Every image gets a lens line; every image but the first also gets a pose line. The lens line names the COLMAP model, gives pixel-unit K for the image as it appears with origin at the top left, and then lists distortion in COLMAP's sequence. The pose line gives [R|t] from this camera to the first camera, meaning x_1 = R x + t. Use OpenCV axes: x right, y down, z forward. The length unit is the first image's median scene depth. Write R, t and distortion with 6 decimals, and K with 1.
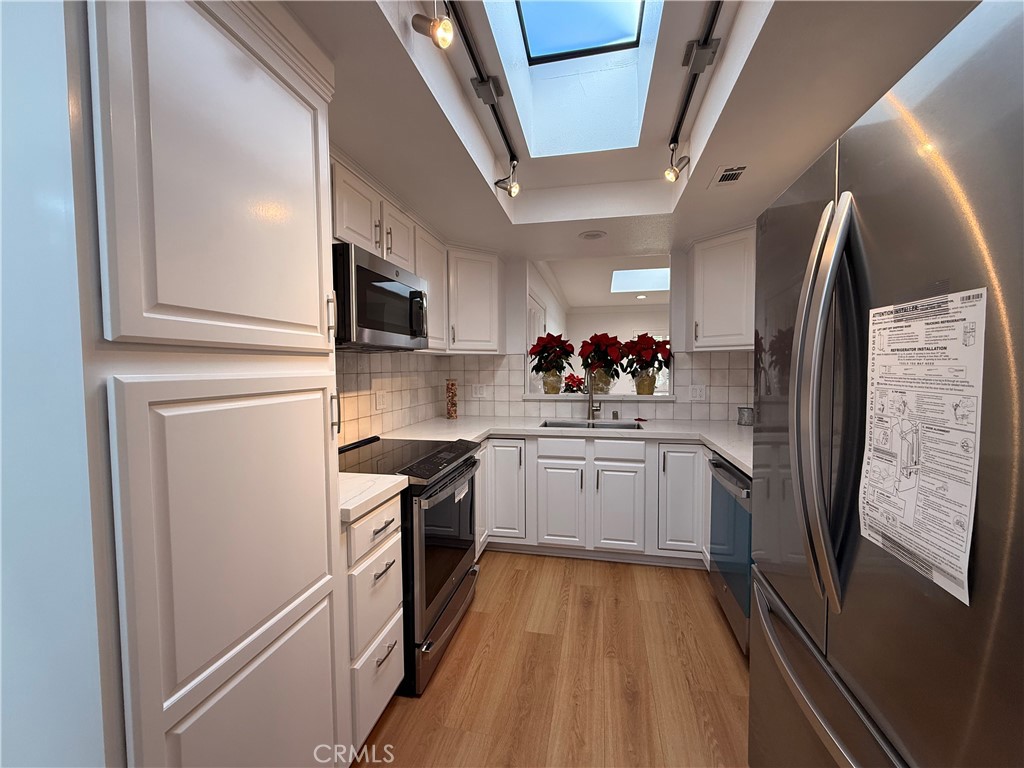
lens RADIAL K [[406.2, 0, 514.8], [0, 406.2, 382.4], [0, 0, 1]] dist [-0.000423, 0.000692]
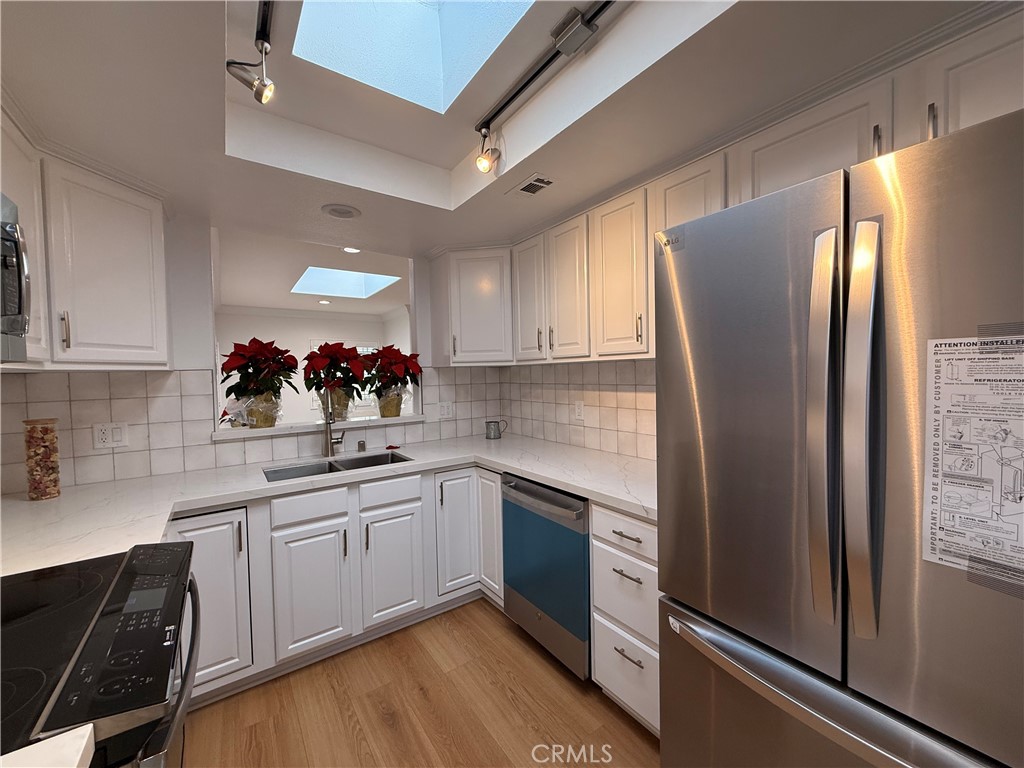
lens RADIAL K [[406.2, 0, 512.4], [0, 406.2, 383.6], [0, 0, 1]] dist [-0.000423, 0.000692]
pose [[0.679733, -0.028560, 0.732903, -0.152088], [0.046216, 0.998924, -0.003937, -0.028490], [-0.732002, 0.036548, 0.680322, 0.272469]]
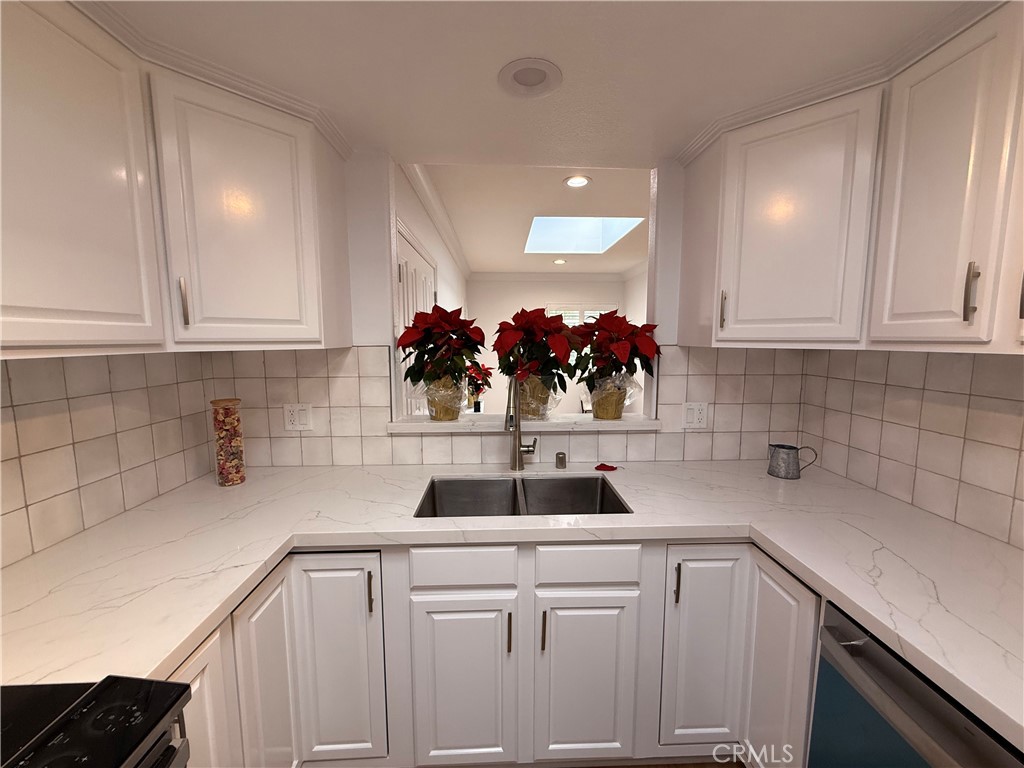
lens RADIAL K [[406.2, 0, 513.9], [0, 406.2, 383.8], [0, 0, 1]] dist [-0.000423, 0.000692]
pose [[0.970668, -0.021850, 0.239428, 0.065120], [0.004189, 0.997248, 0.074024, -0.072524], [-0.240386, -0.070850, 0.968088, 0.565223]]
